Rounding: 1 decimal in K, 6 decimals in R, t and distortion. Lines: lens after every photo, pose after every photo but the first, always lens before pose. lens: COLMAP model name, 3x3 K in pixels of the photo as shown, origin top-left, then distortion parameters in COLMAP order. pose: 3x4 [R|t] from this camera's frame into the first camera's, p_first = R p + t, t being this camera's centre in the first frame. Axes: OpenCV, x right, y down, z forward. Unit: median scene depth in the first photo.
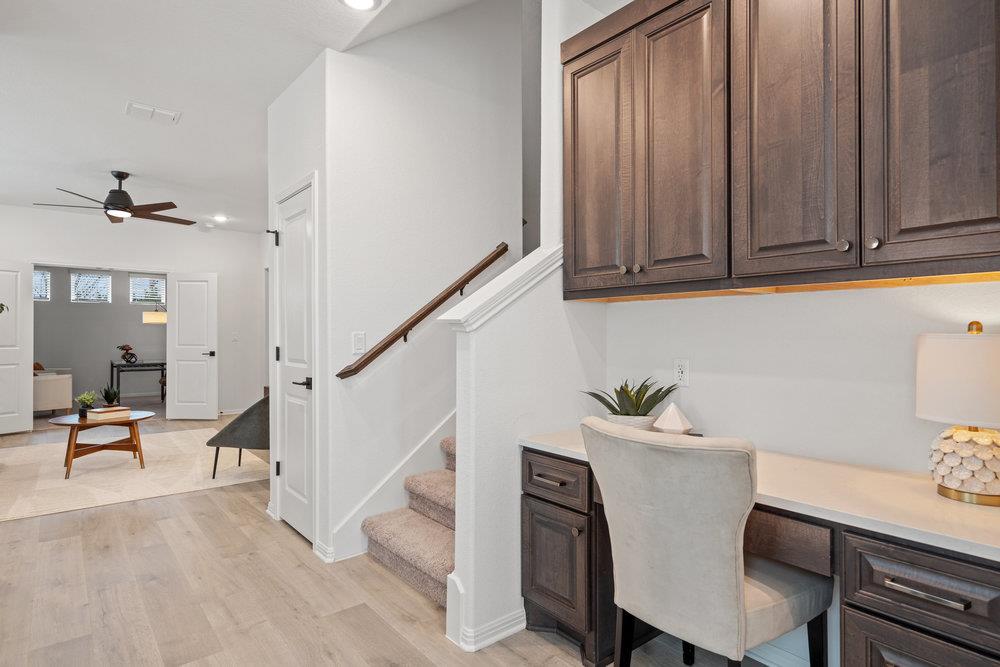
lens RADIAL K [[543.0, 0, 504.6], [0, 543.0, 339.5], [0, 0, 1]] dist [0.011636, 0.000277]
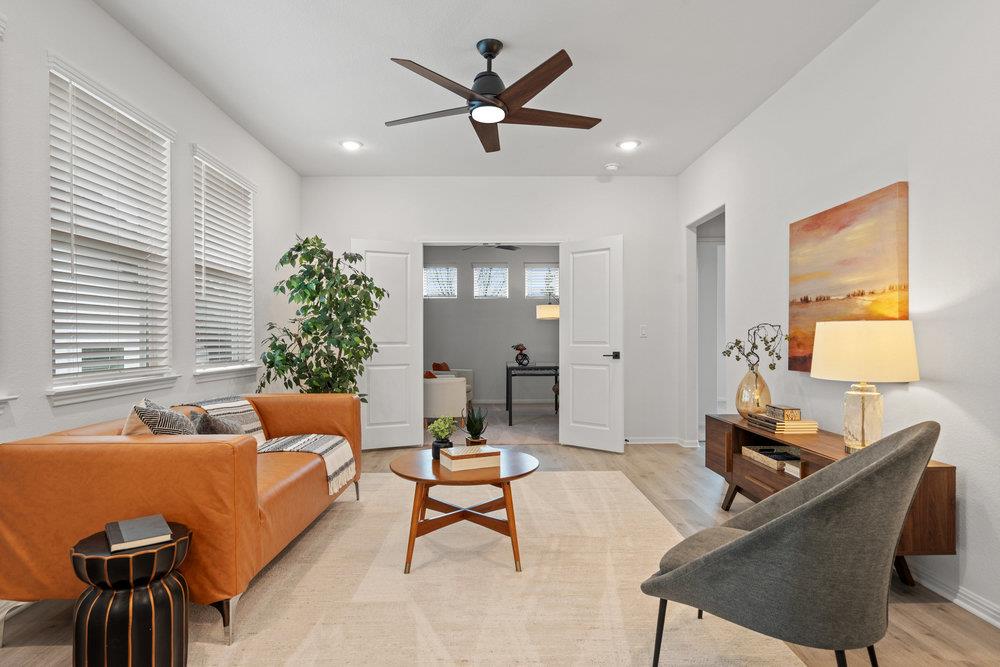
lens RADIAL K [[543.0, 0, 504.6], [0, 543.0, 339.5], [0, 0, 1]] dist [0.011636, 0.000277]
pose [[0.789421, -0.006420, -0.613819, -0.223098], [0.001510, 0.999963, -0.008517, 0.011460], [0.613851, 0.005797, 0.789401, 0.368438]]
